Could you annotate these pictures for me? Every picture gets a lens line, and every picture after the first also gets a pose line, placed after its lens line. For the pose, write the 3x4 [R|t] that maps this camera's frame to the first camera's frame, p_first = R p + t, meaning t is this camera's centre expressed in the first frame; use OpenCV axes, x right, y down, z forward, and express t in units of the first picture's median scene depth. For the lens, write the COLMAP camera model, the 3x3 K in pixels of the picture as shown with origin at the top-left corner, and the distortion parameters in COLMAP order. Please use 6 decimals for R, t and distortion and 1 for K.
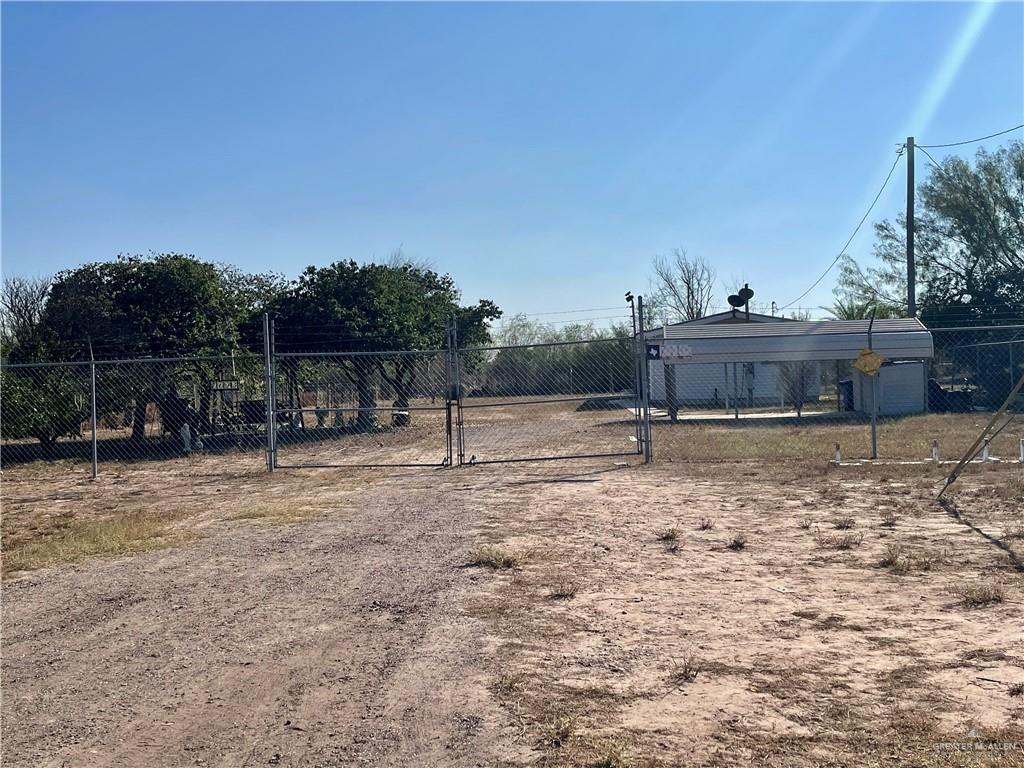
lens RADIAL K [[1161.9, 0, 509.9], [0, 1161.9, 387.1], [0, 0, 1]] dist [0.019348, 0.000000]
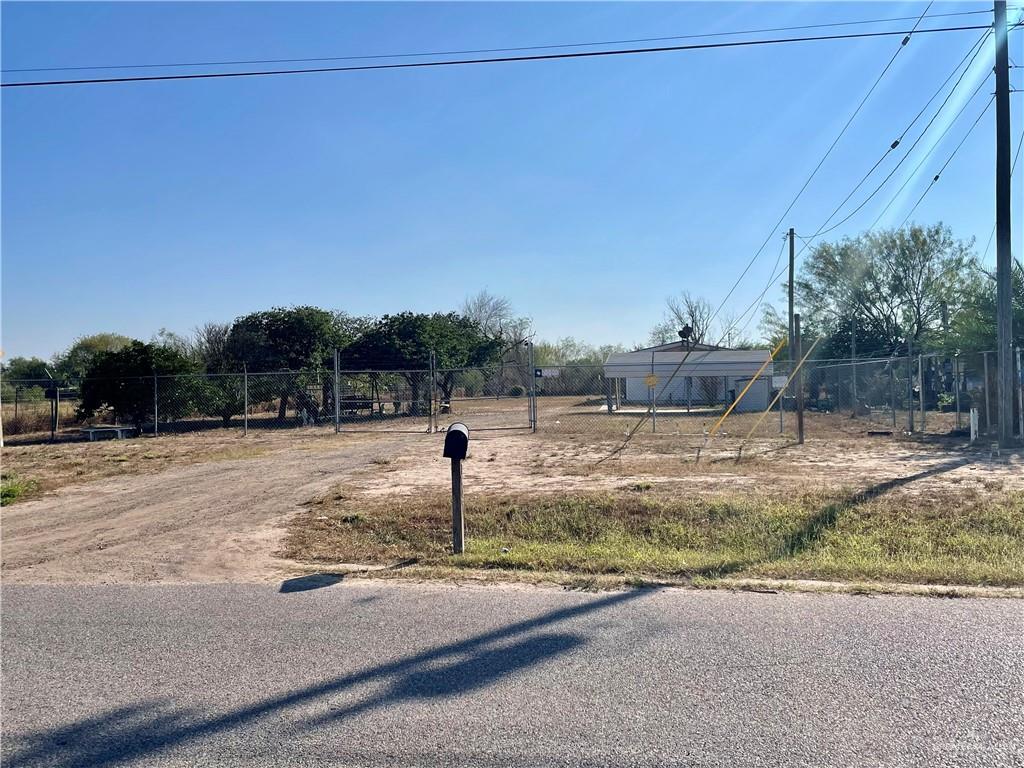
lens RADIAL K [[898.2, 0, 520.2], [0, 898.2, 380.7], [0, 0, 1]] dist [-0.007958, 0.007216]
pose [[0.996675, 0.014648, -0.080154, 0.110113], [-0.015339, 0.999850, -0.008011, -0.003300], [0.080024, 0.009213, 0.996750, -0.224542]]
